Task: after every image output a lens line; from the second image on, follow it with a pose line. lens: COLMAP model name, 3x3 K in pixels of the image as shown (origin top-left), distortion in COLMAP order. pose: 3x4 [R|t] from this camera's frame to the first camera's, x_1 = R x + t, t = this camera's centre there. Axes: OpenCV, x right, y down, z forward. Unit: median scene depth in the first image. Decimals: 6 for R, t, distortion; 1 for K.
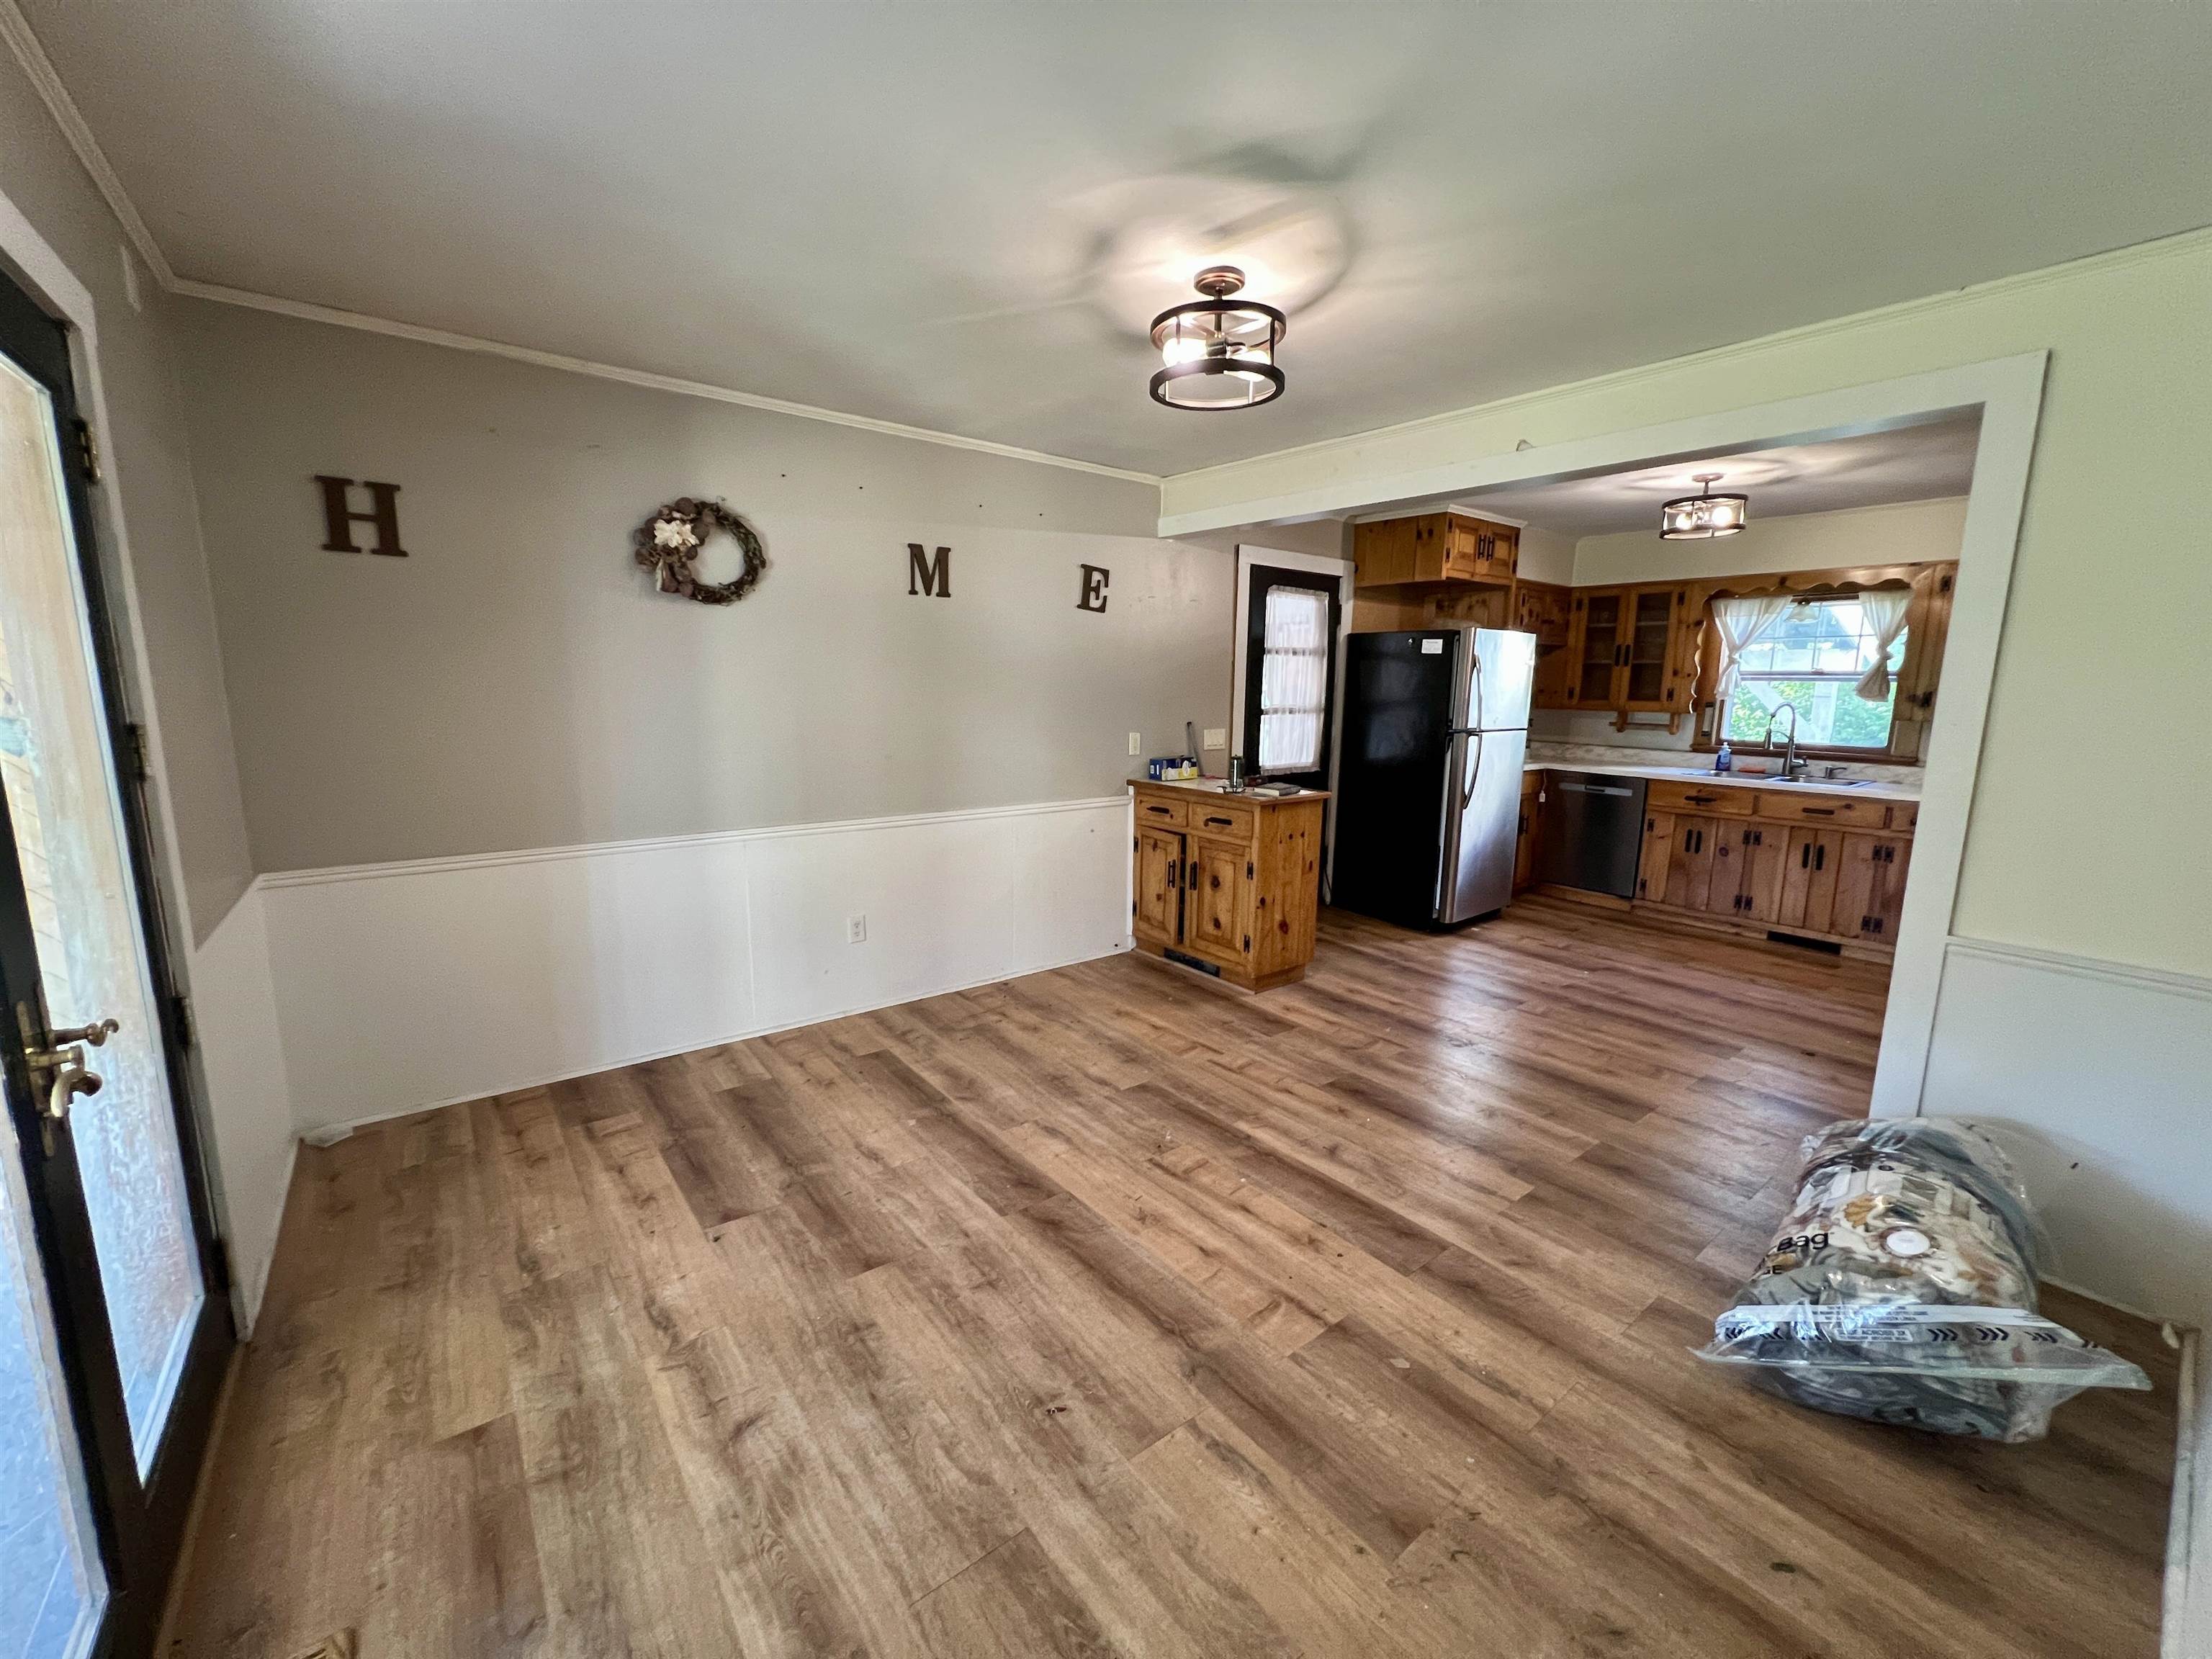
lens RADIAL K [[883.5, 0, 1107.4], [0, 883.5, 828.4], [0, 0, 1]] dist [-0.002165, 0.000593]
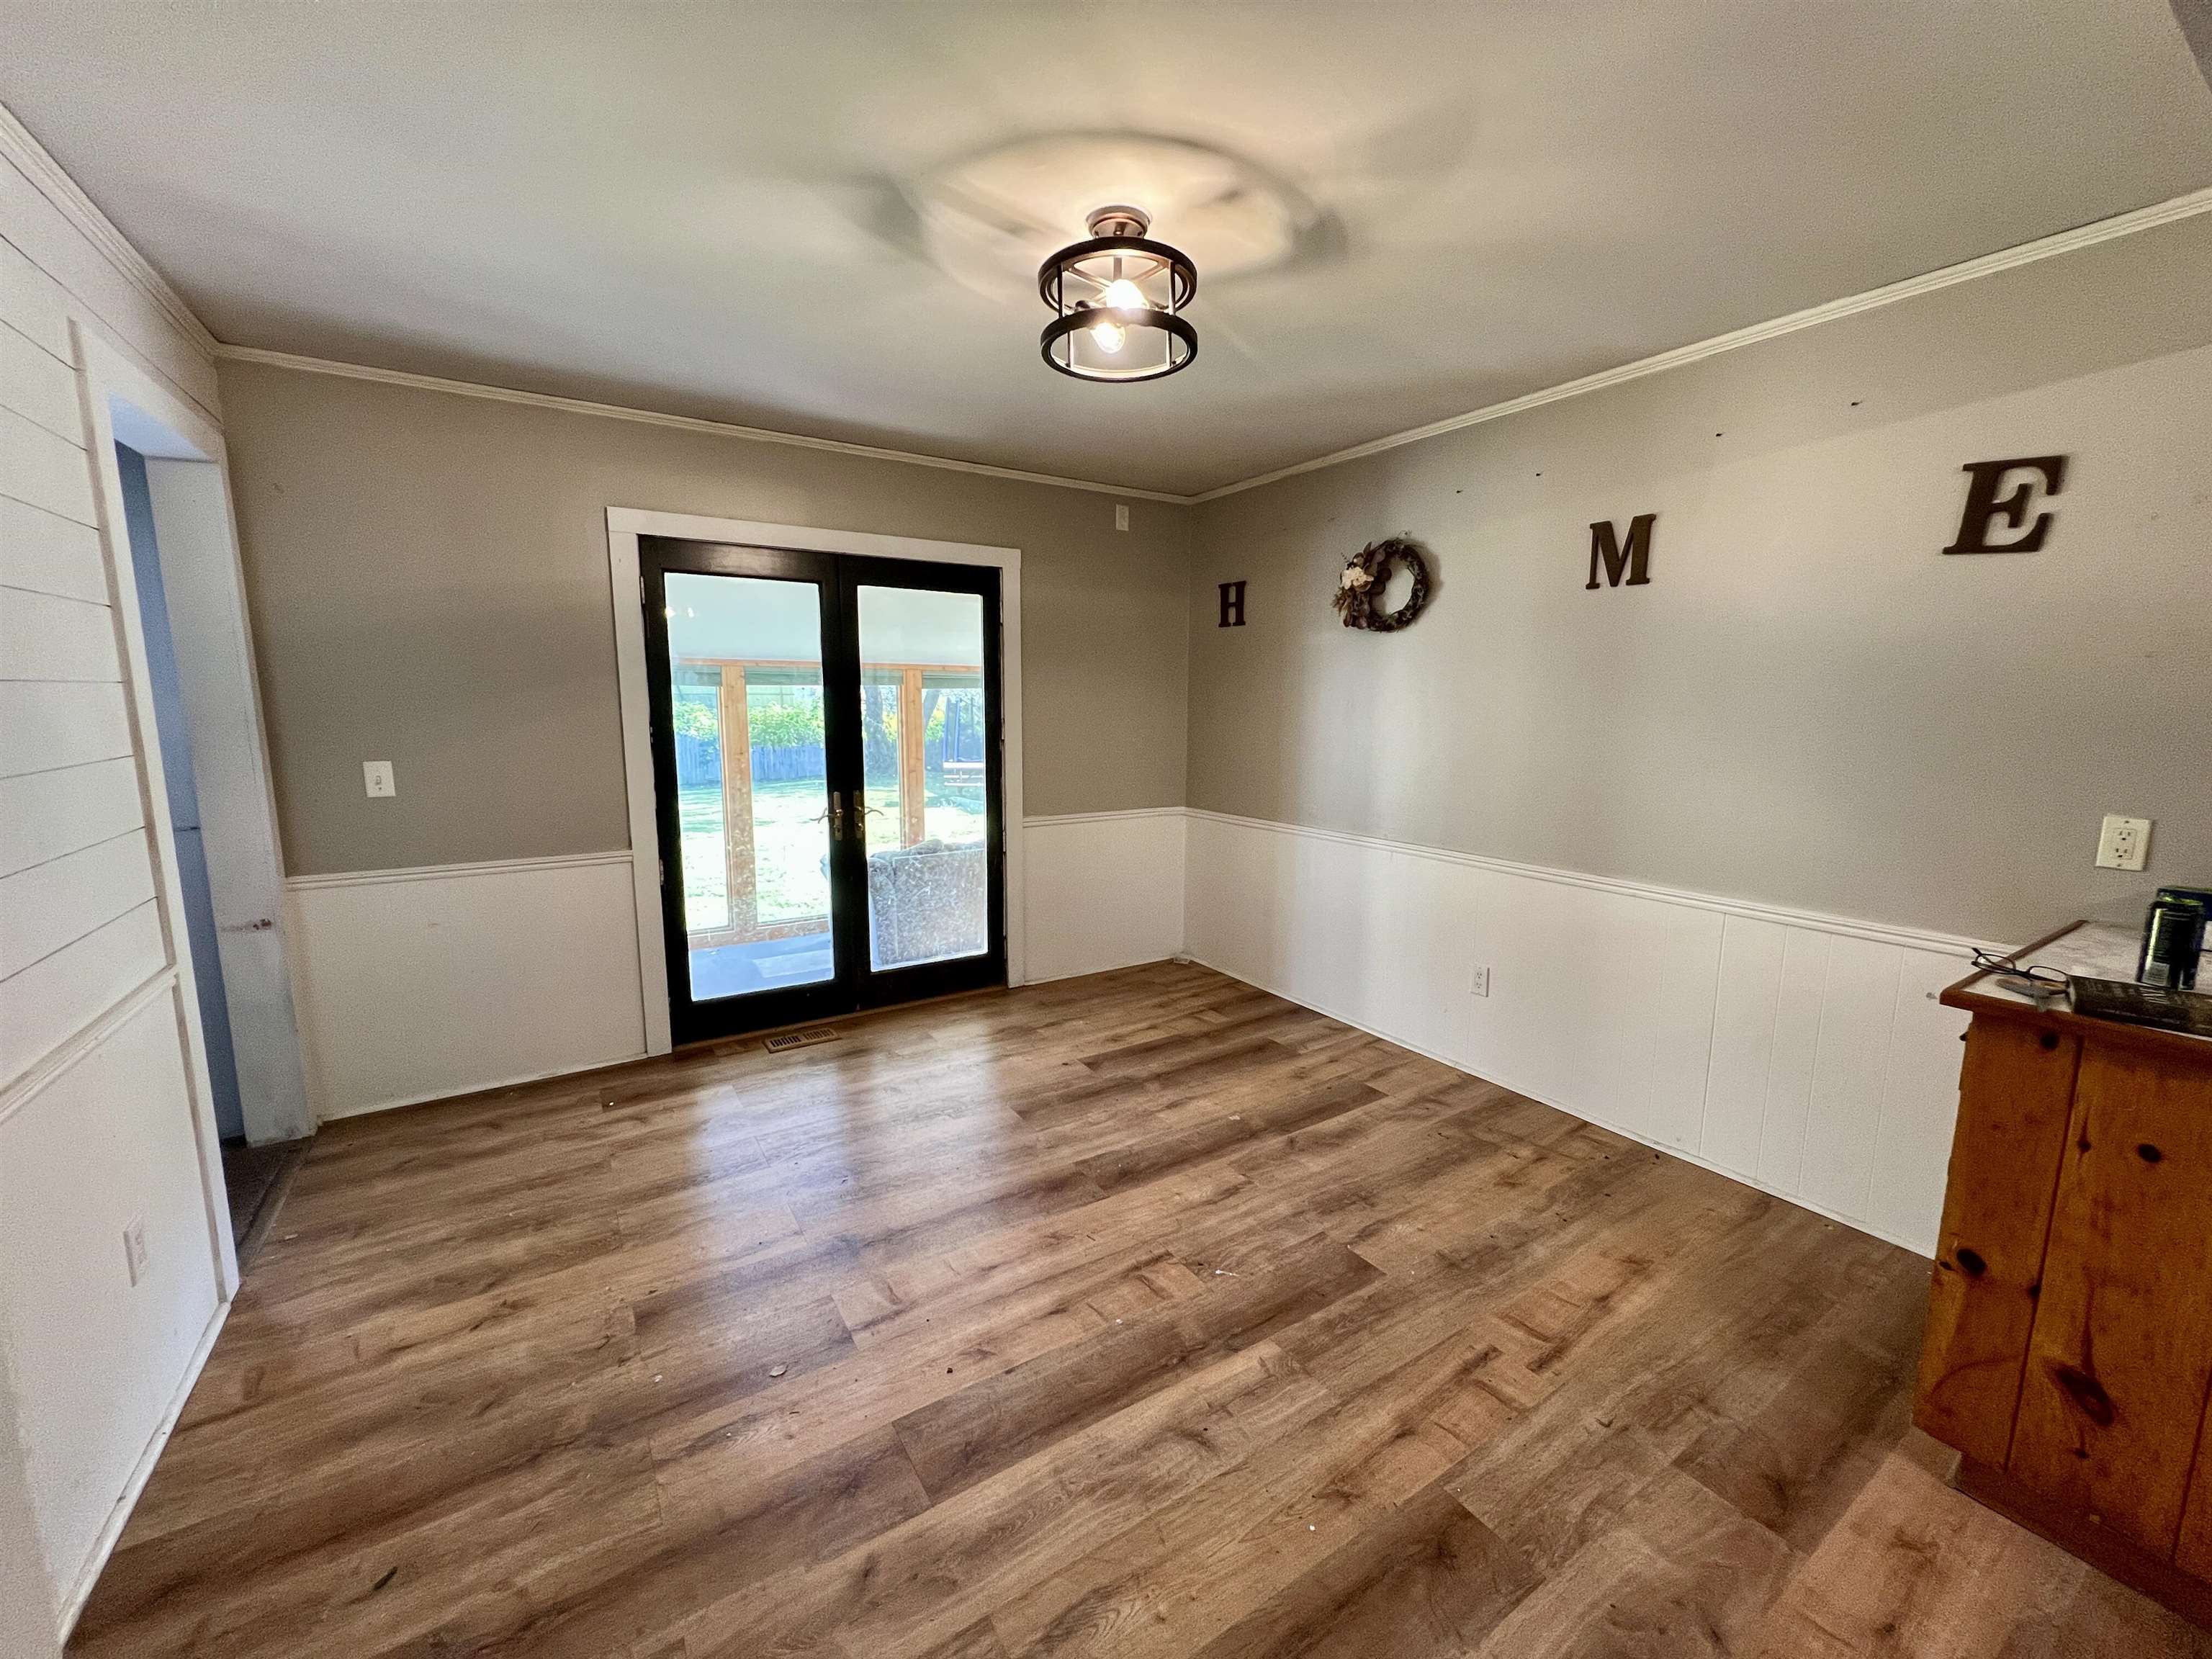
lens RADIAL K [[883.5, 0, 1105.5], [0, 883.5, 827.3], [0, 0, 1]] dist [-0.002165, 0.000593]
pose [[-0.099102, 0.129046, -0.986674, 0.592594], [-0.168123, 0.975129, 0.144423, -0.097631], [0.980772, 0.180195, -0.074942, 0.654029]]
